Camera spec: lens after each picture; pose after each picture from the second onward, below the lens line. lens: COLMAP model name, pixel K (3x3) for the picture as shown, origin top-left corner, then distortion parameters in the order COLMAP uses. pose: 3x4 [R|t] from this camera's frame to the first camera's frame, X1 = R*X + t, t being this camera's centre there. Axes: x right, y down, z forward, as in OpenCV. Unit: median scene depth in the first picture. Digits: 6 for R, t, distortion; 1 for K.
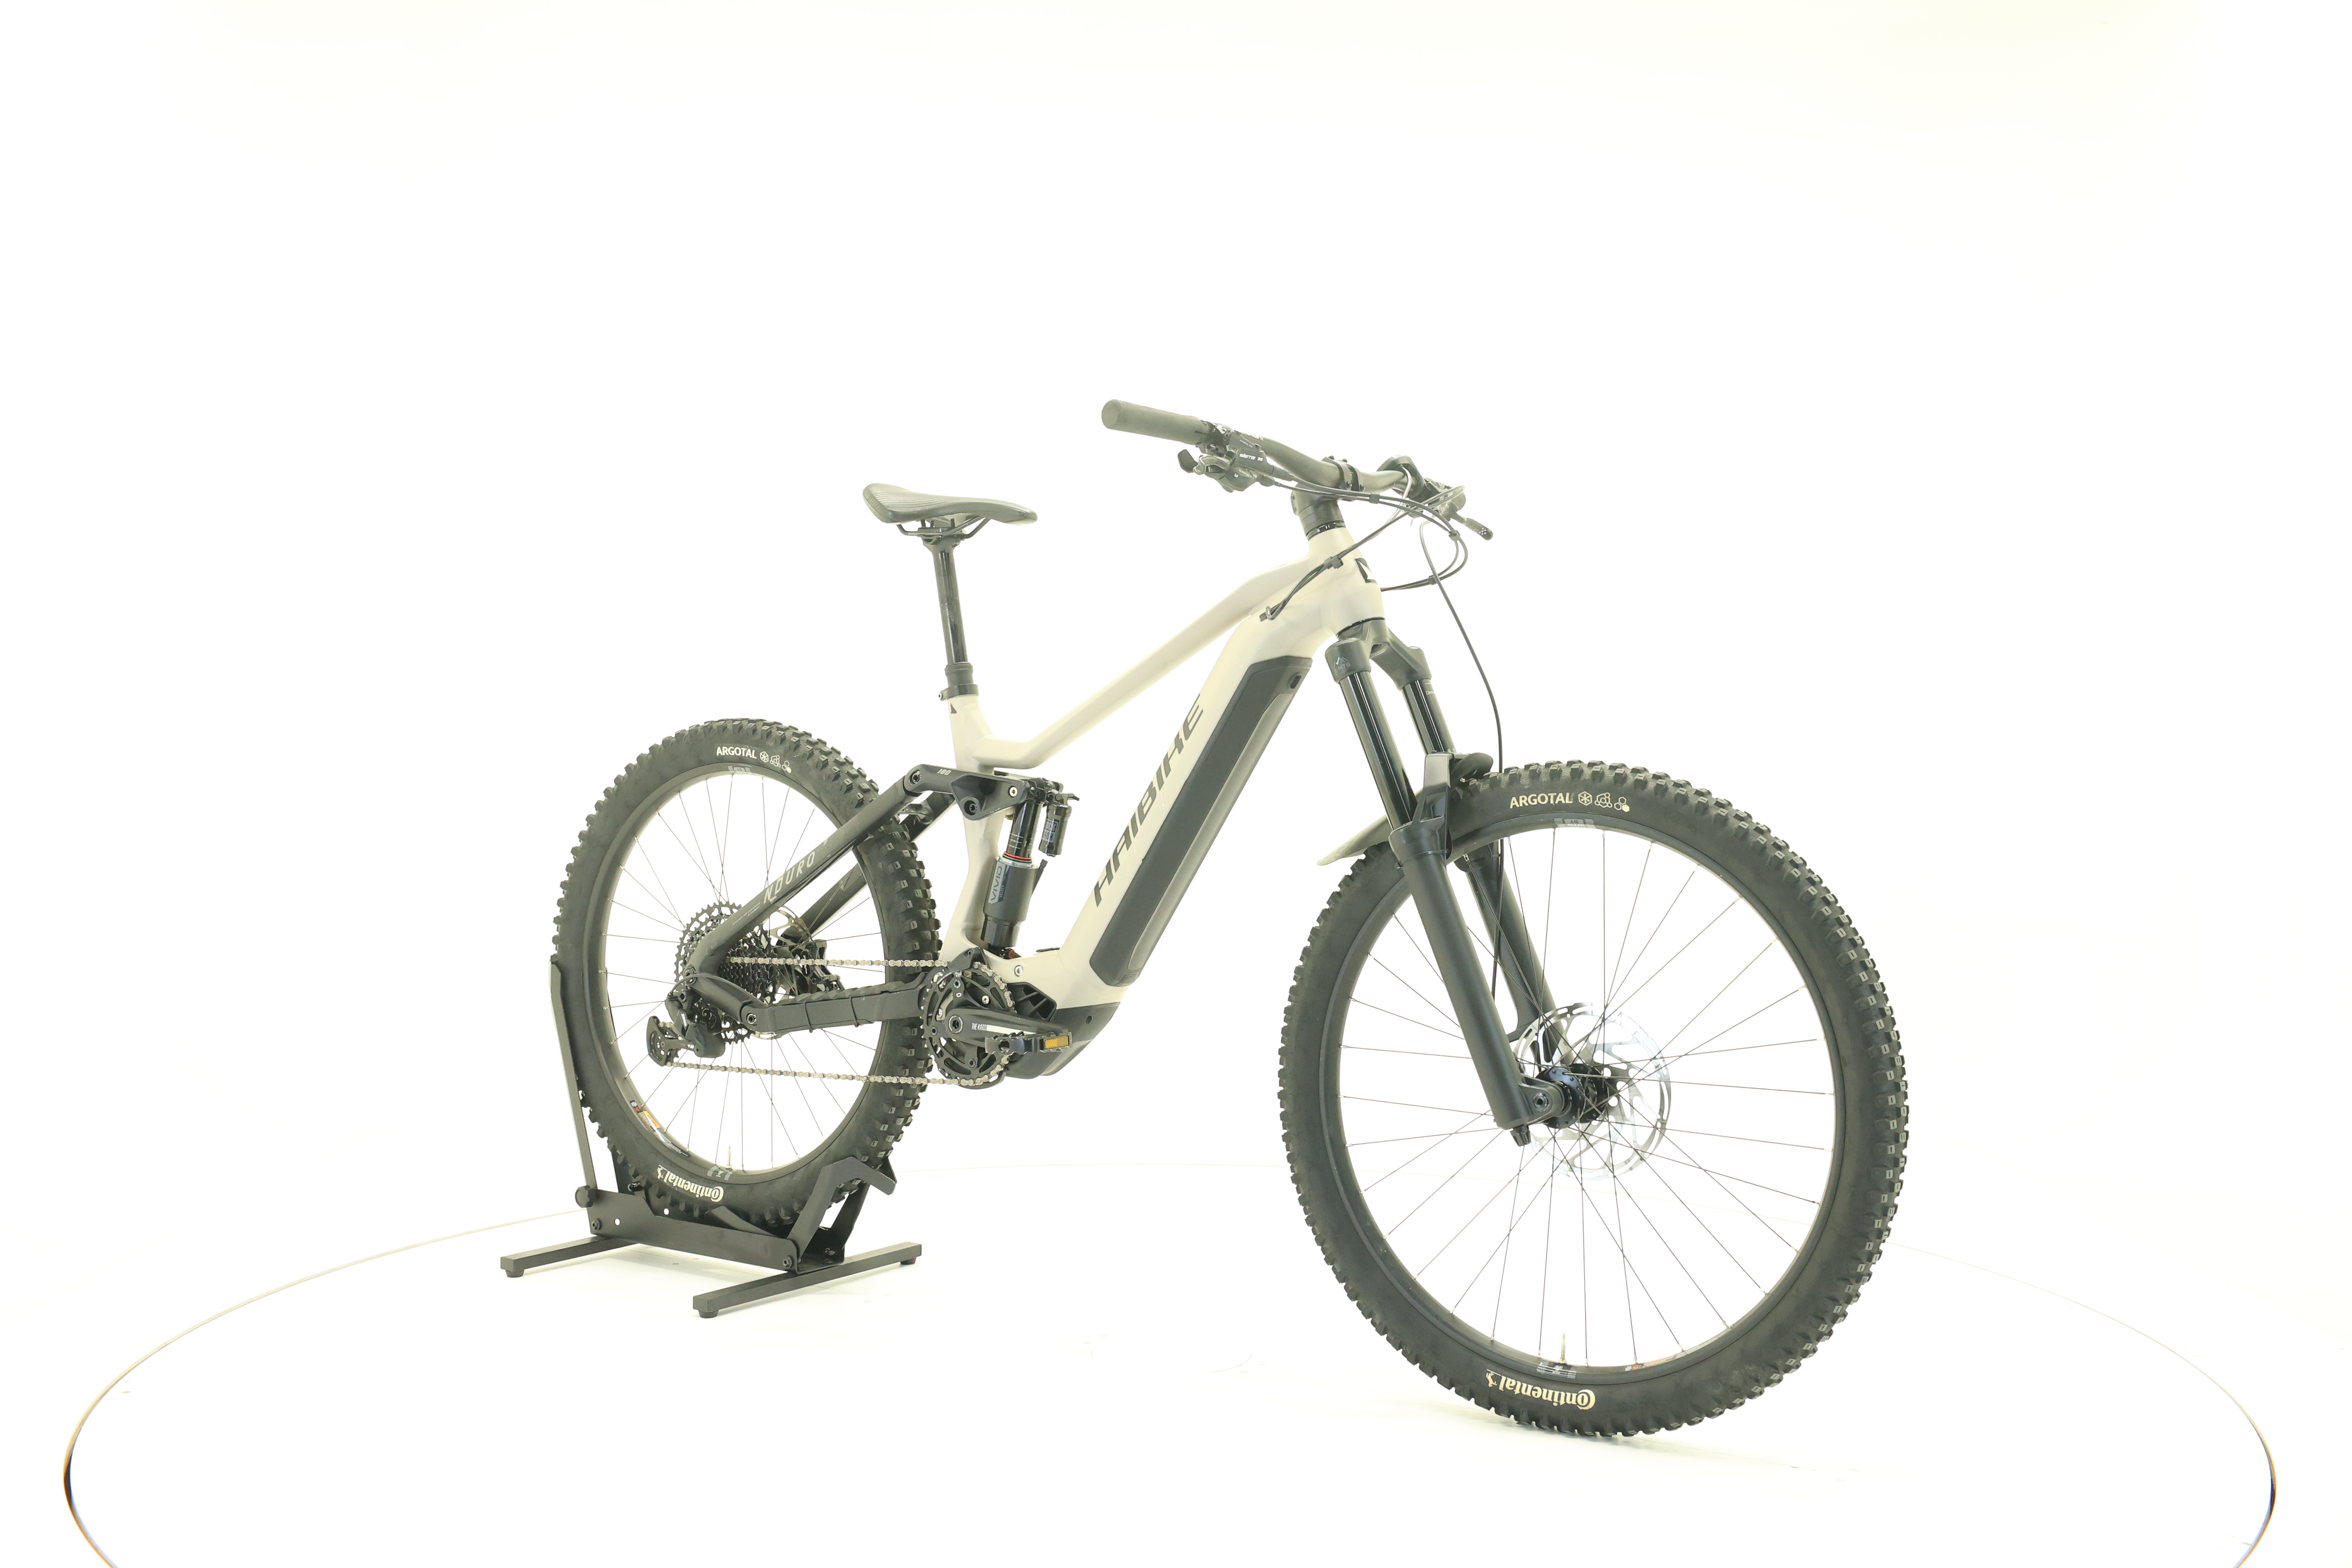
lens RADIAL K [[2388.7, 0, 1163.3], [0, 2388.7, 784.0], [0, 0, 1]] dist [-0.017510, 0.000000]
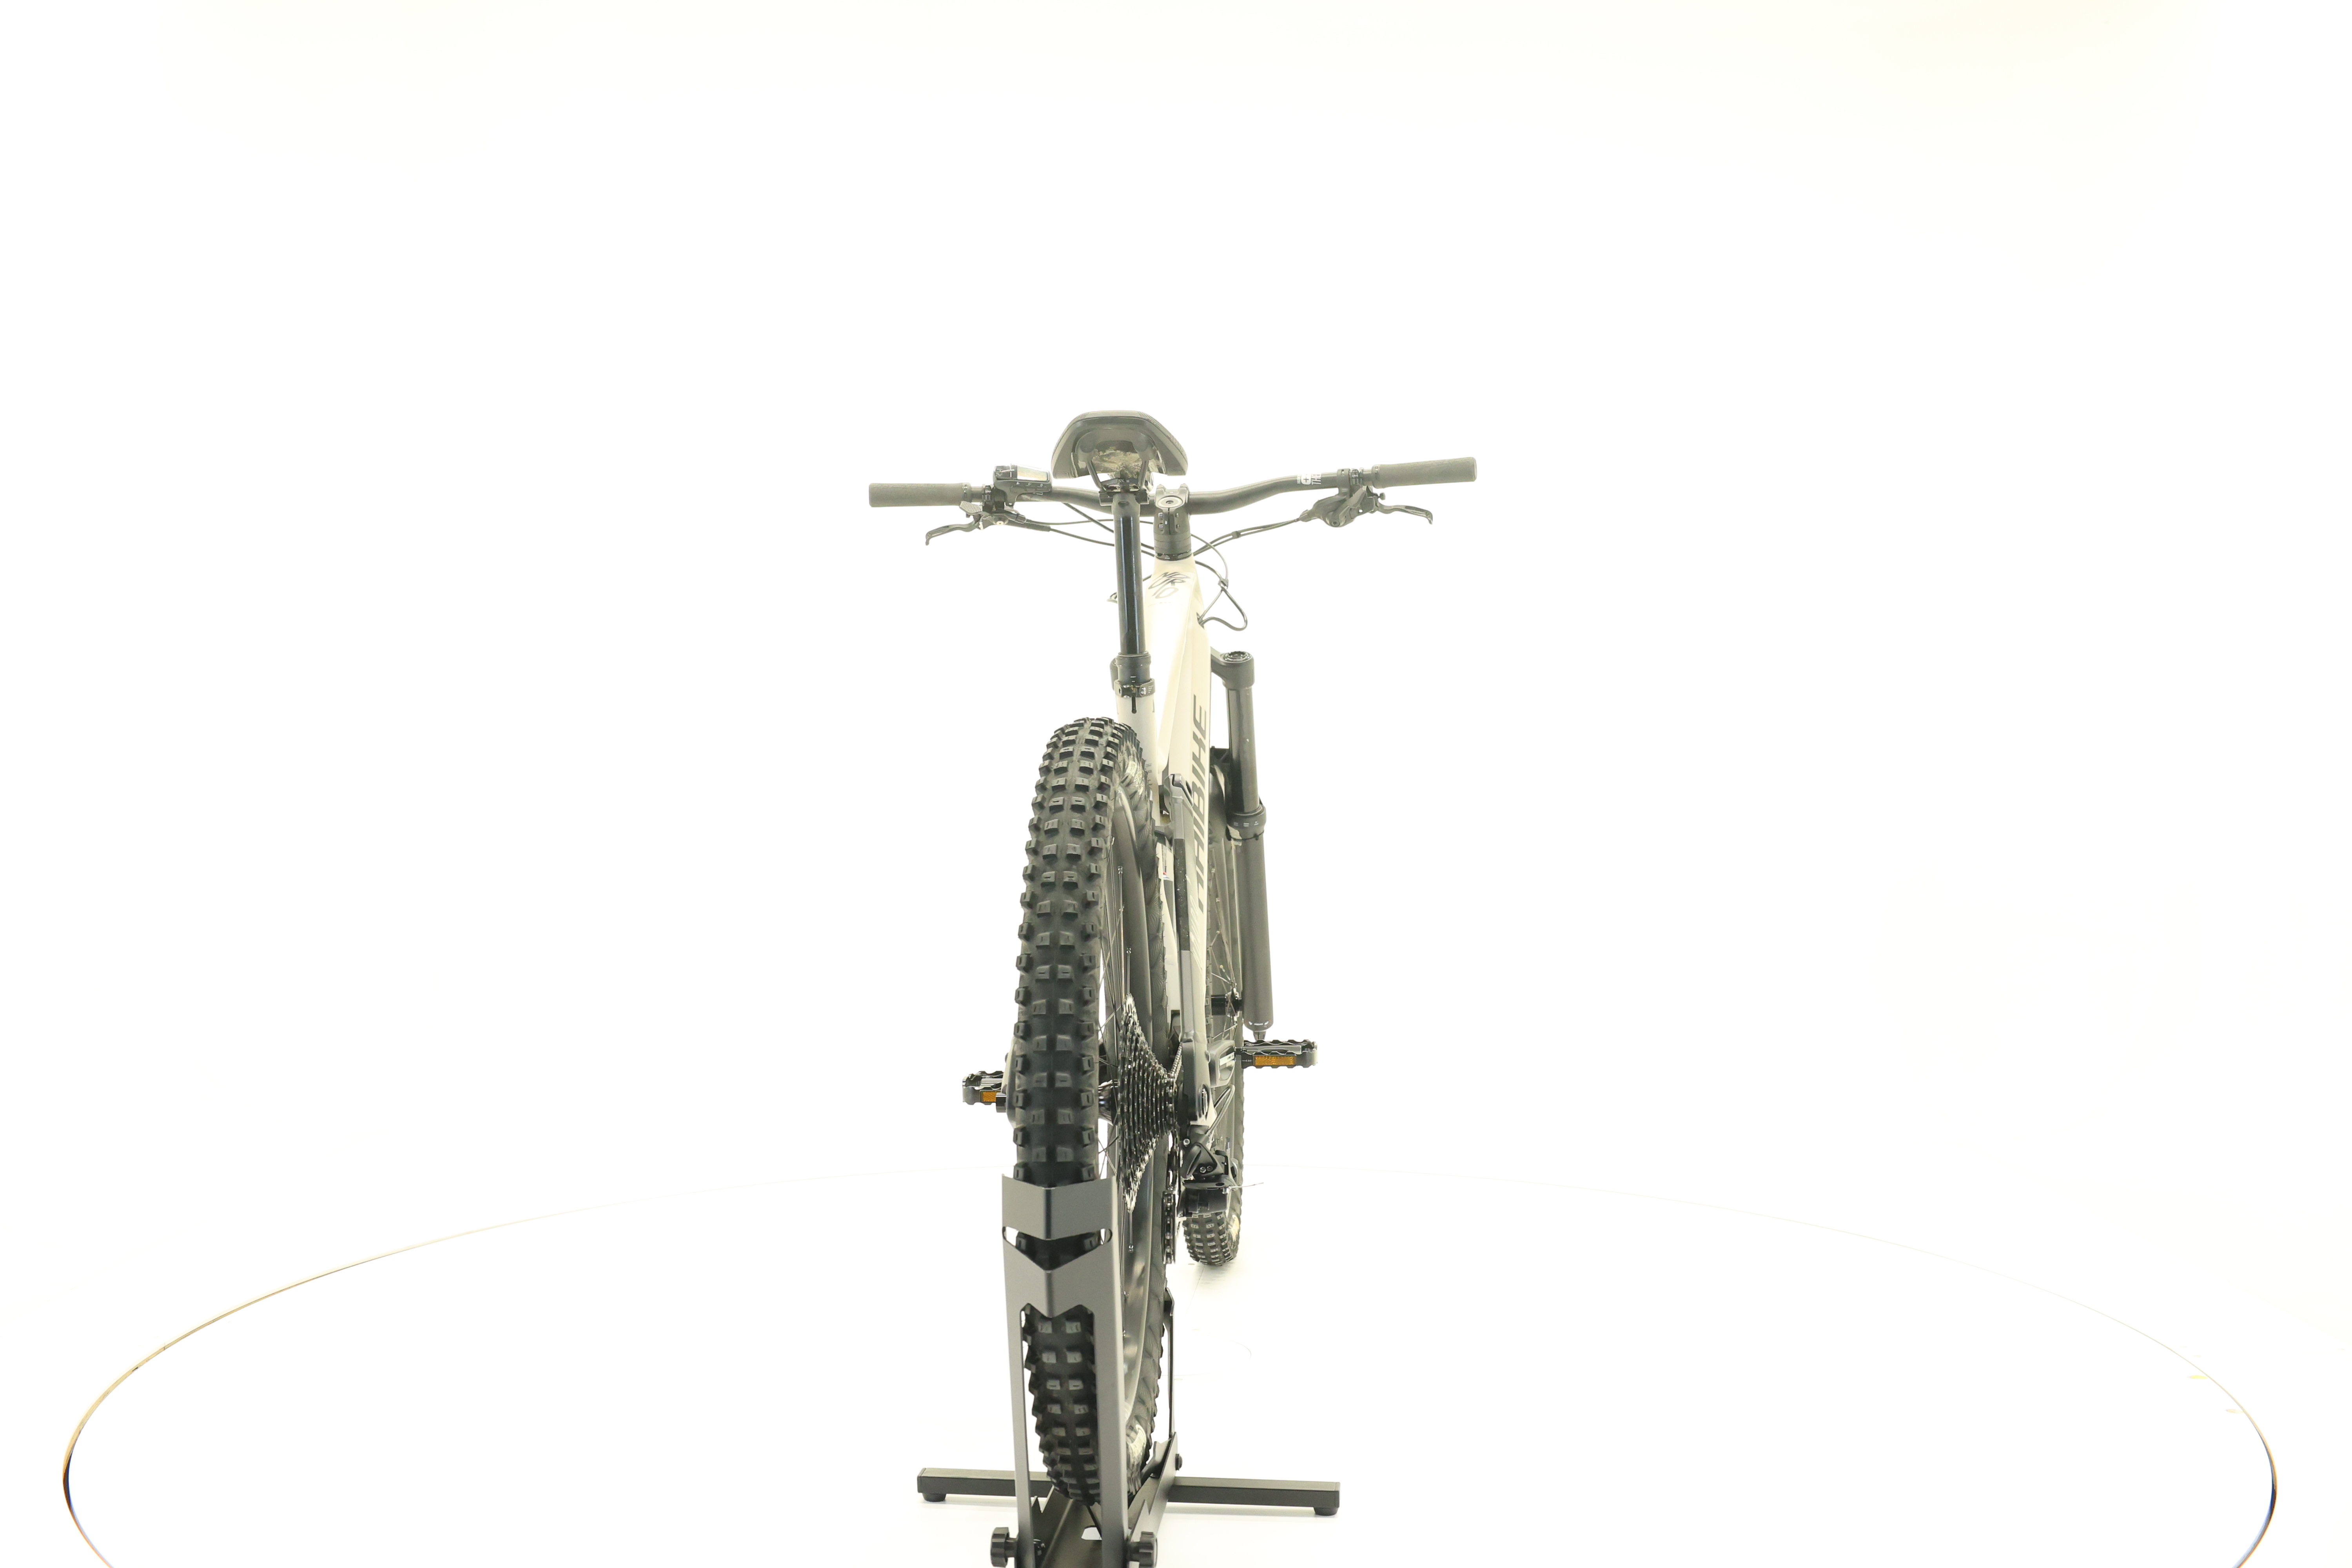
lens RADIAL K [[2388.7, 0, 1174.1], [0, 2388.7, 778.9], [0, 0, 1]] dist [-0.017510, 0.000000]
pose [[-0.484263, -0.026352, 0.874526, -0.829645], [0.015446, 0.999133, 0.038660, -0.038828], [-0.874786, 0.032230, -0.483436, 1.413218]]
